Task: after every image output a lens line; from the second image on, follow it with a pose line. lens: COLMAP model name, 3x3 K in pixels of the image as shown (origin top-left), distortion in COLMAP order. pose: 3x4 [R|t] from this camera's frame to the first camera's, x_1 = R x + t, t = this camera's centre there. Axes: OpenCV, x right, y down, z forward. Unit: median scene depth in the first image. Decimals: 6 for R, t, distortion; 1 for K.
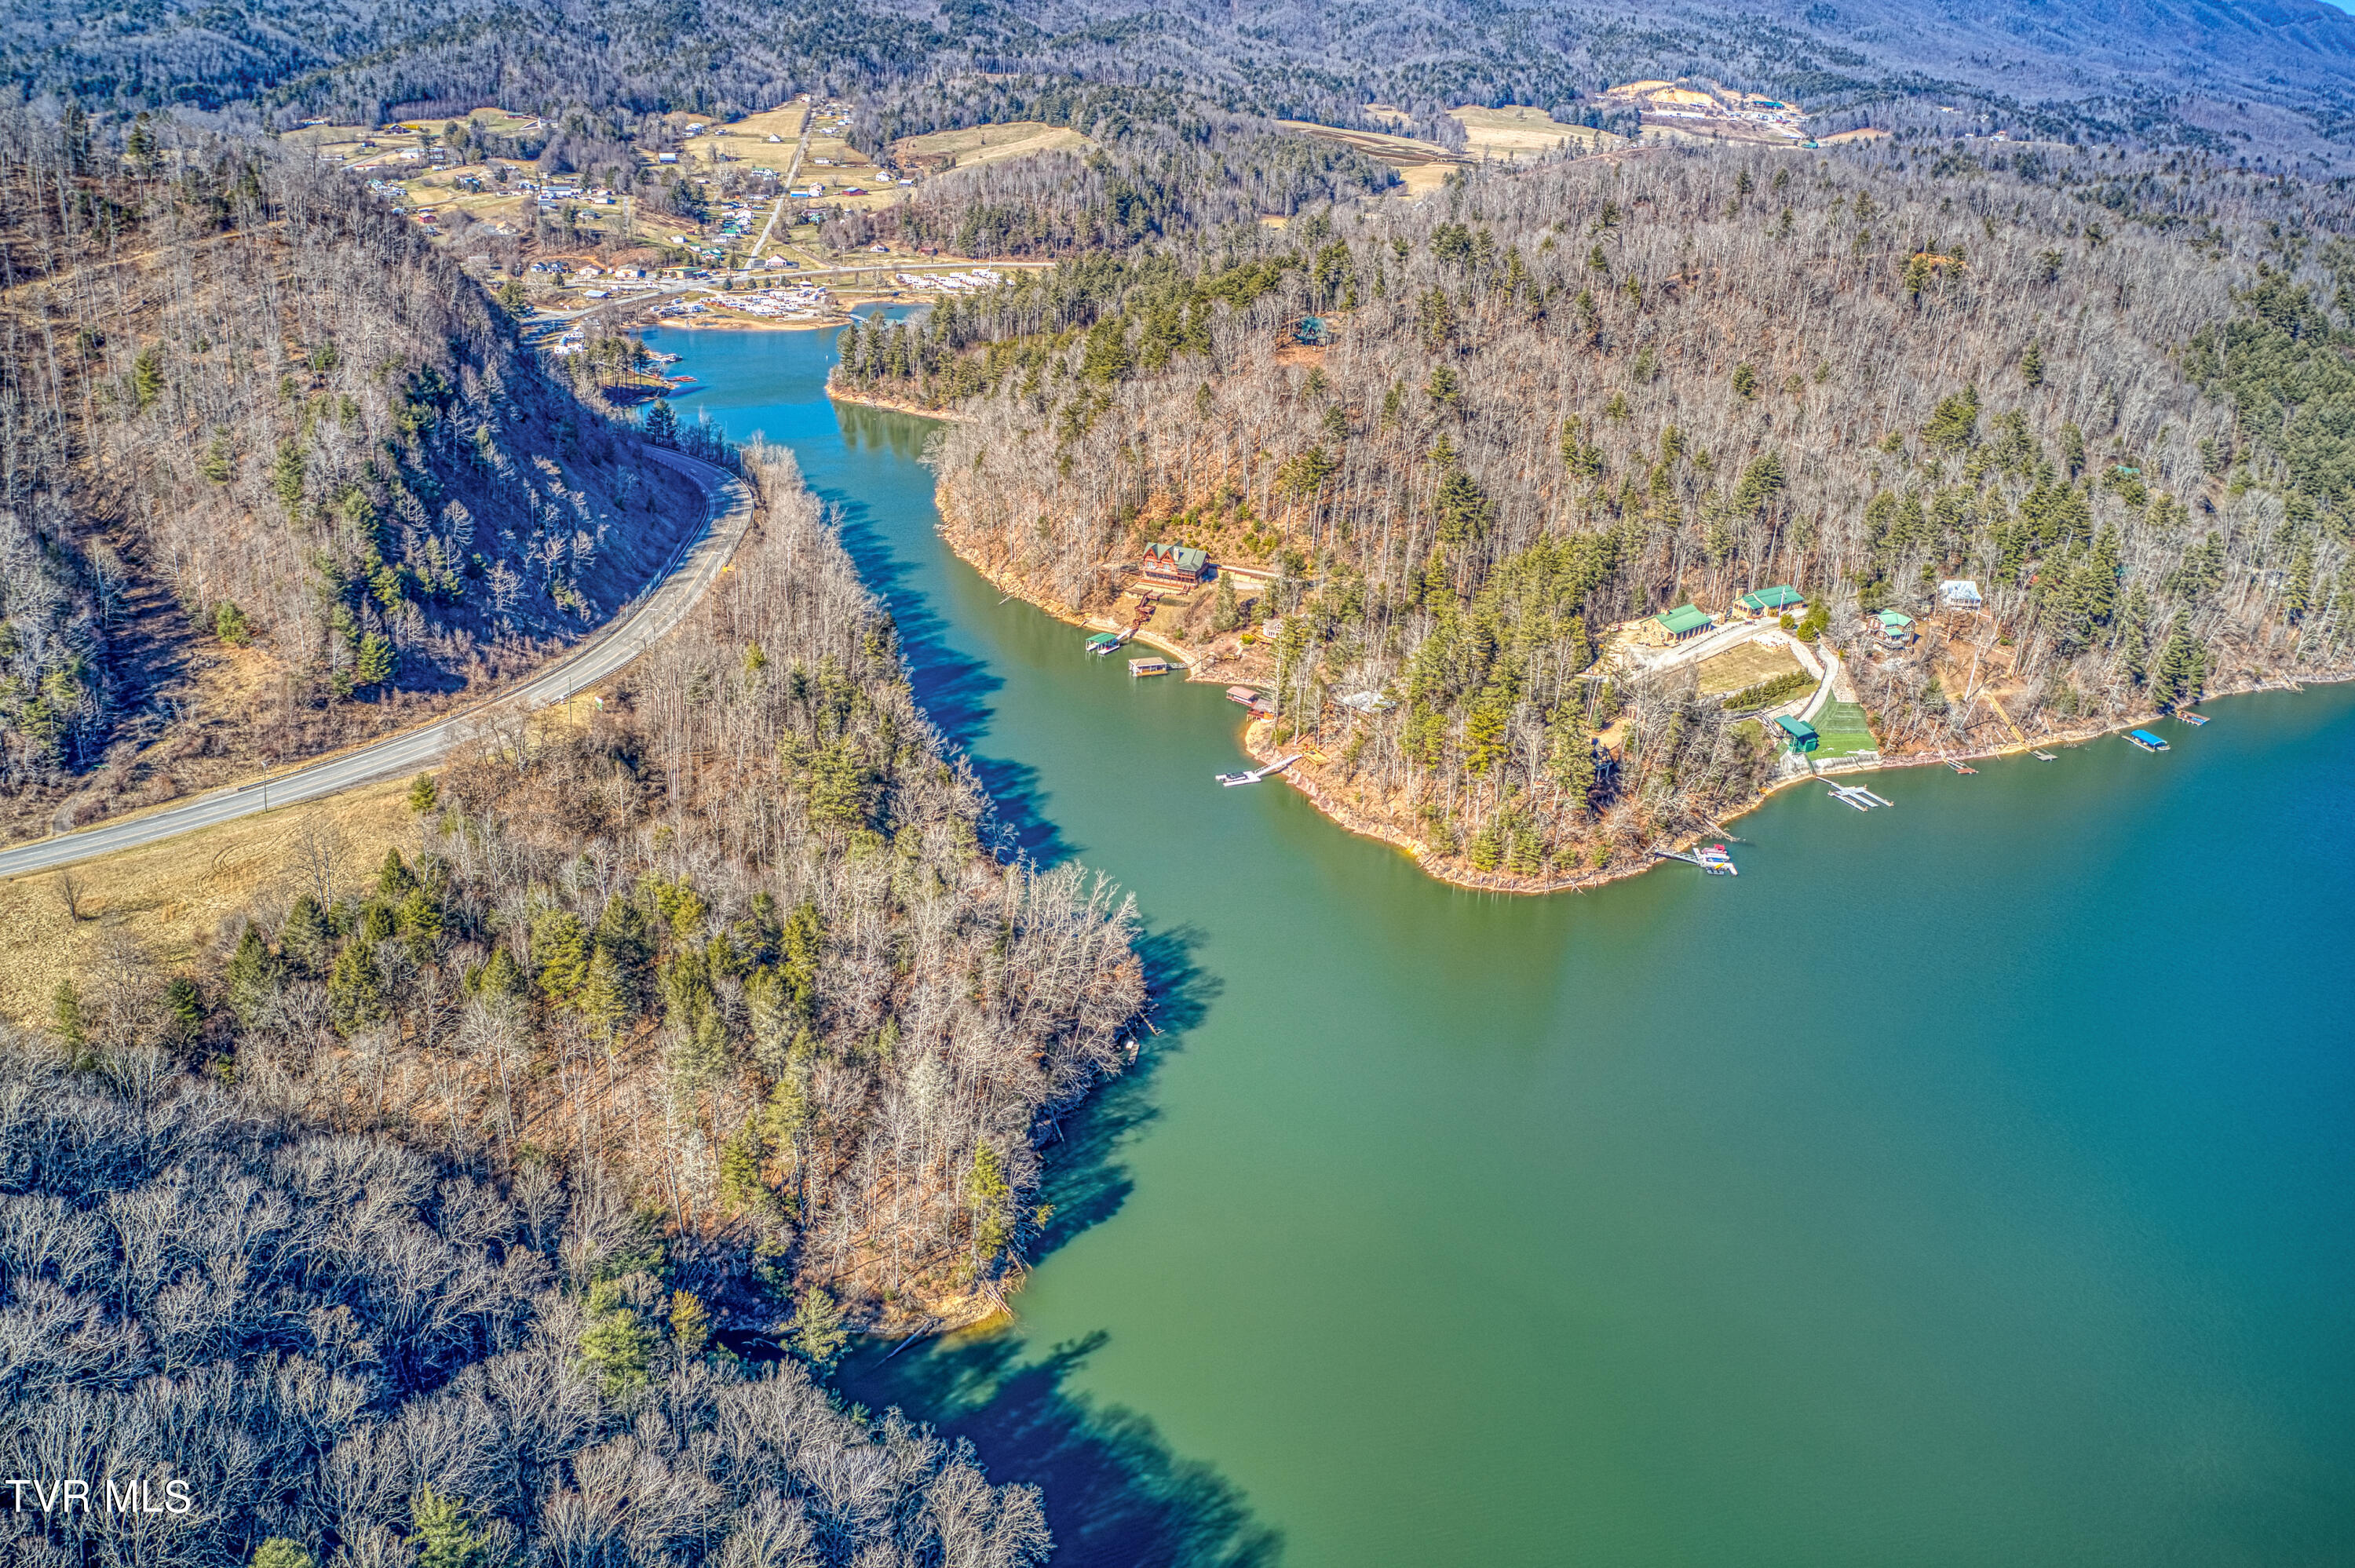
lens RADIAL K [[2001.8, 0, 1181.1], [0, 2001.8, 755.2], [0, 0, 1]] dist [-0.132028, -0.015442]
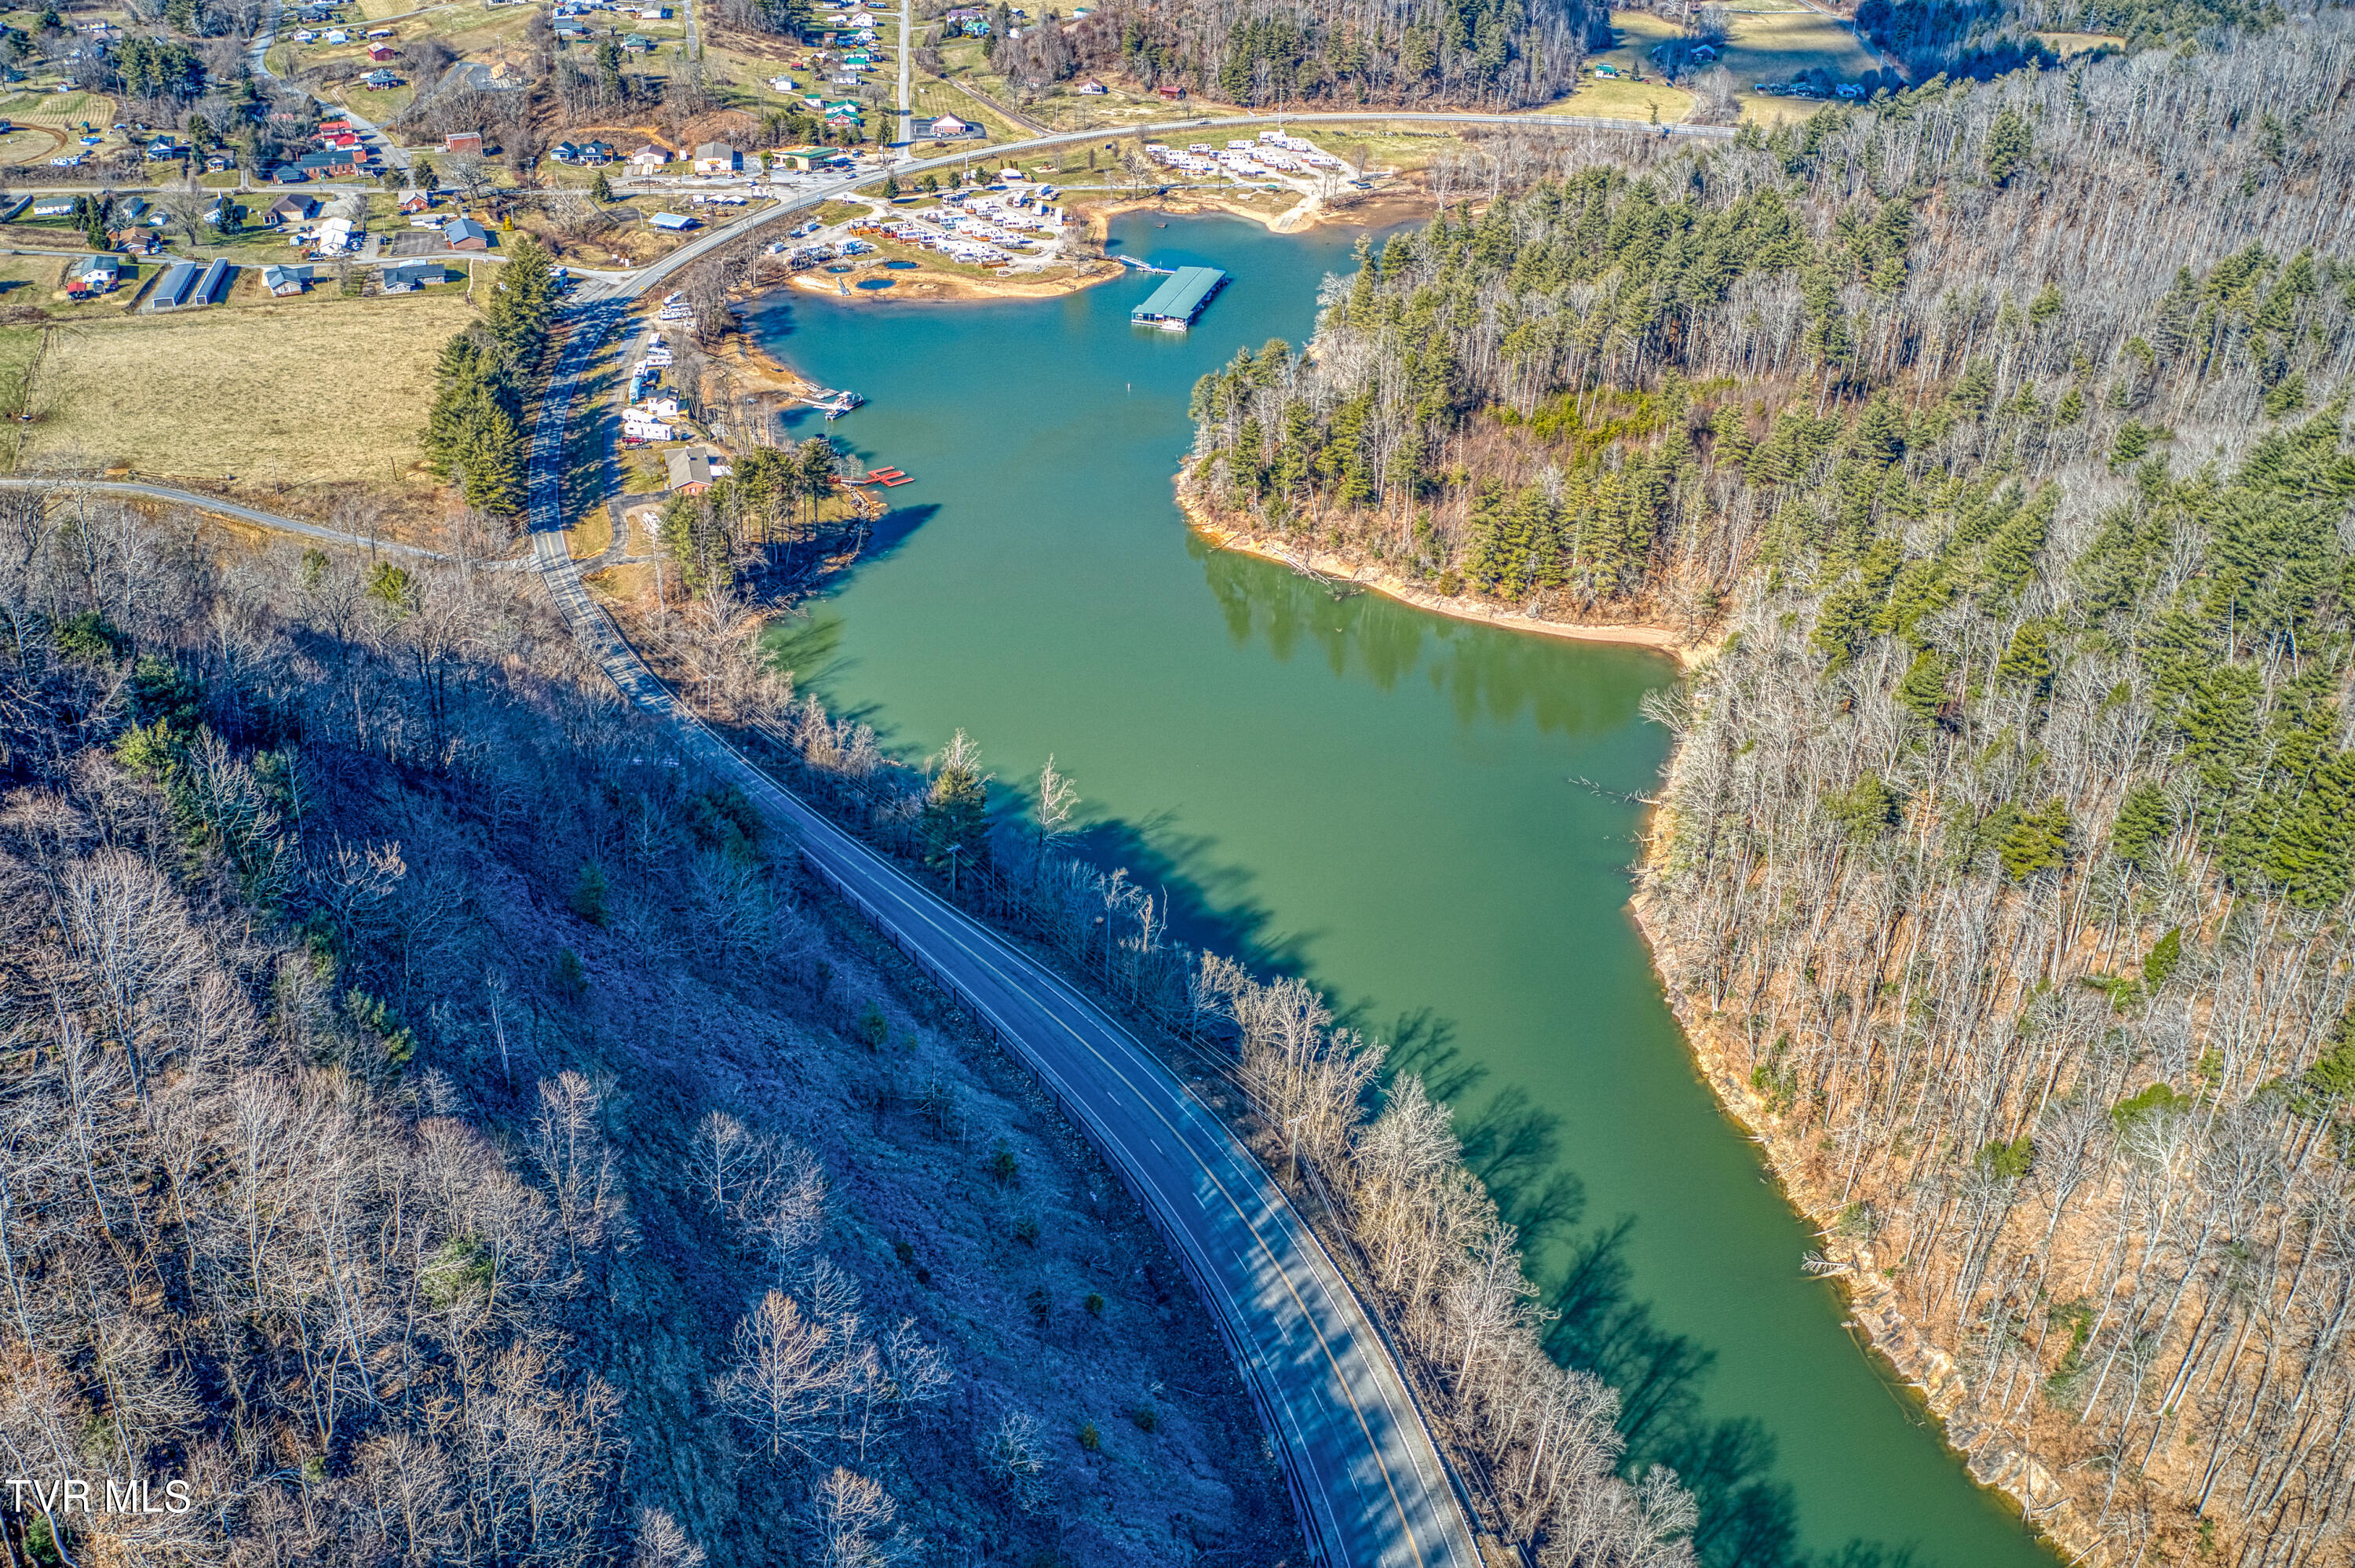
lens RADIAL K [[2001.8, 0, 1181.1], [0, 2001.8, 755.2], [0, 0, 1]] dist [-0.132028, -0.015442]
pose [[0.999933, -0.006631, -0.009504, -0.132576], [0.007895, 0.990151, 0.139778, -0.145887], [0.008483, -0.139844, 0.990137, 0.377948]]
